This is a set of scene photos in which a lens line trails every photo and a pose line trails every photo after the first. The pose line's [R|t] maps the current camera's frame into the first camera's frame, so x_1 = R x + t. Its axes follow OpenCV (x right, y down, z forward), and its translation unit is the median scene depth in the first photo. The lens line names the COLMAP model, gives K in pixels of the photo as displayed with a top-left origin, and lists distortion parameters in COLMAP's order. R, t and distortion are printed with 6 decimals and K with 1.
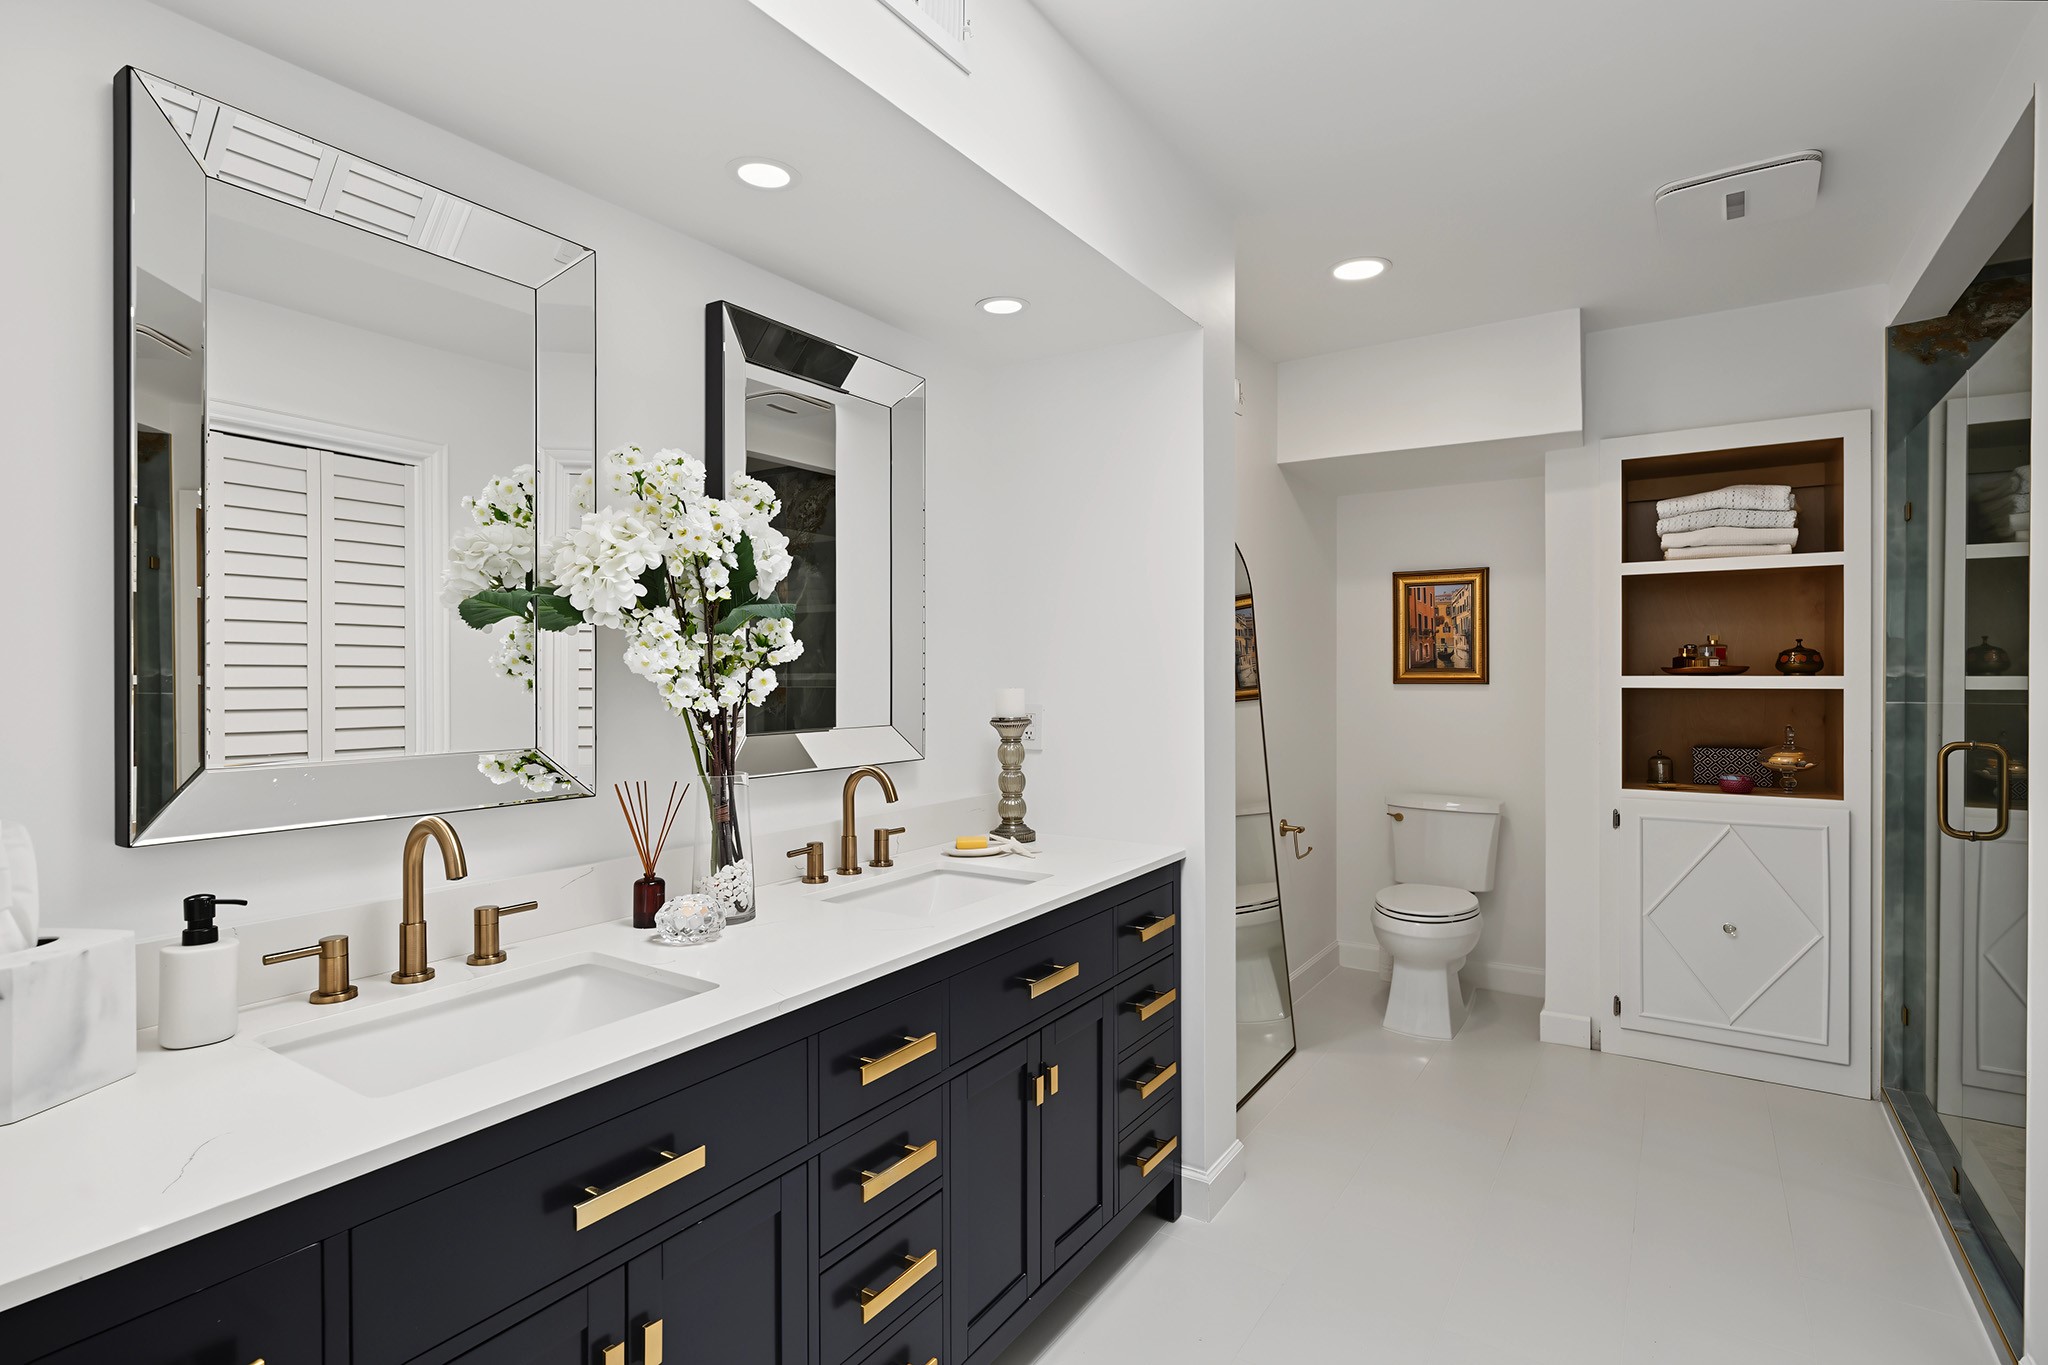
lens RADIAL K [[987.7, 0, 1013.9], [0, 987.7, 683.0], [0, 0, 1]] dist [-0.002935, -0.002739]
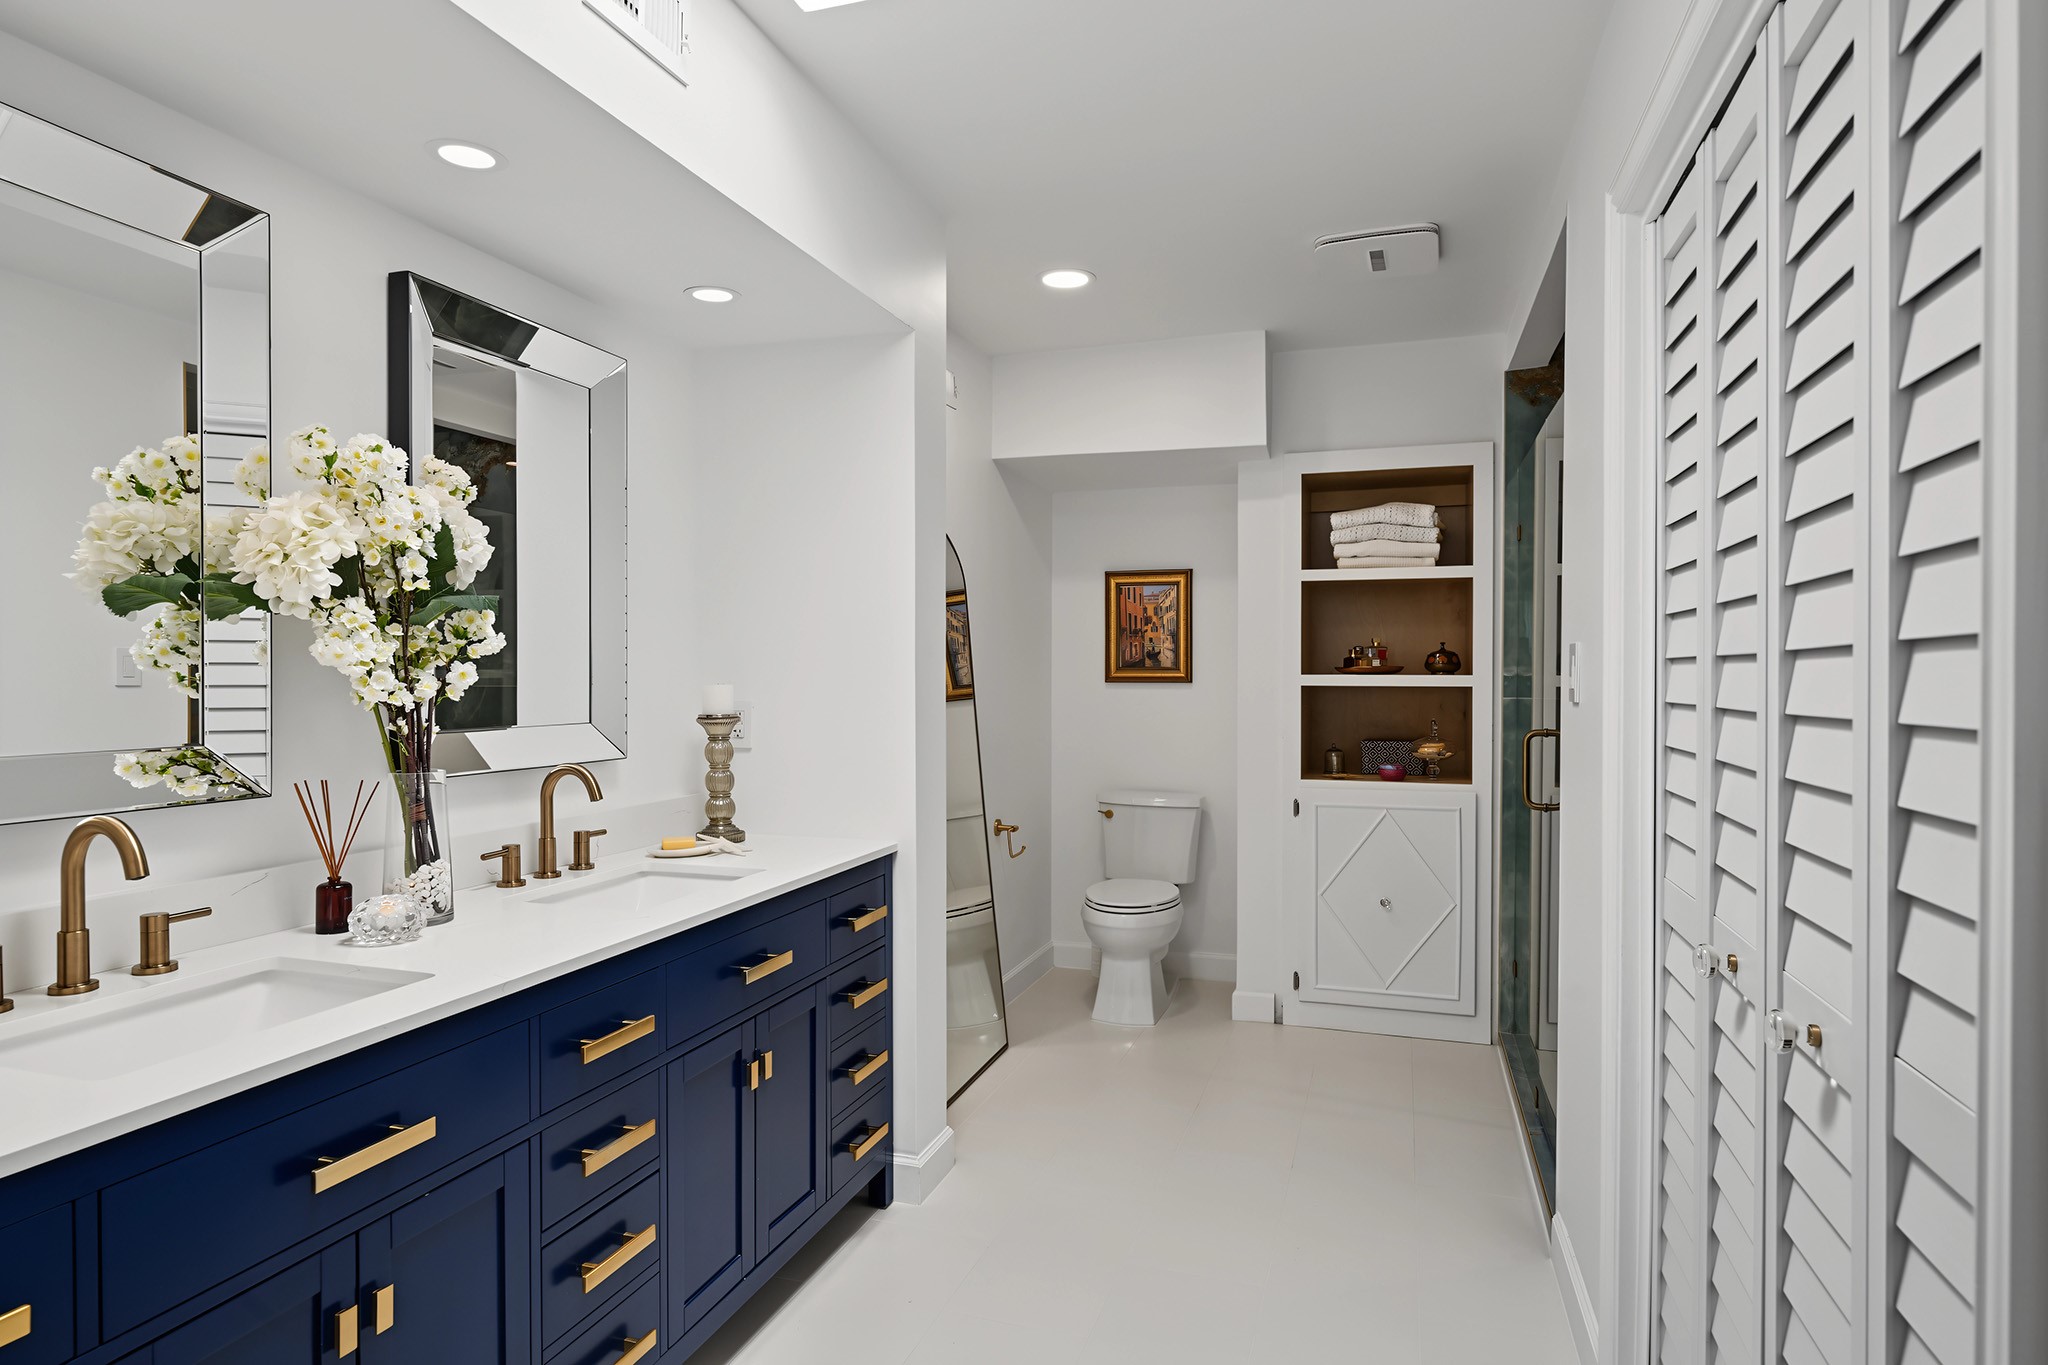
lens RADIAL K [[1151.6, 0, 1021.2], [0, 1151.6, 687.9], [0, 0, 1]] dist [-0.006176, 0.002925]
pose [[0.962992, 0.000180, 0.269531, -0.023551], [-0.000947, 0.999996, 0.002713, 0.005830], [-0.269529, -0.002868, 0.962988, -0.182804]]
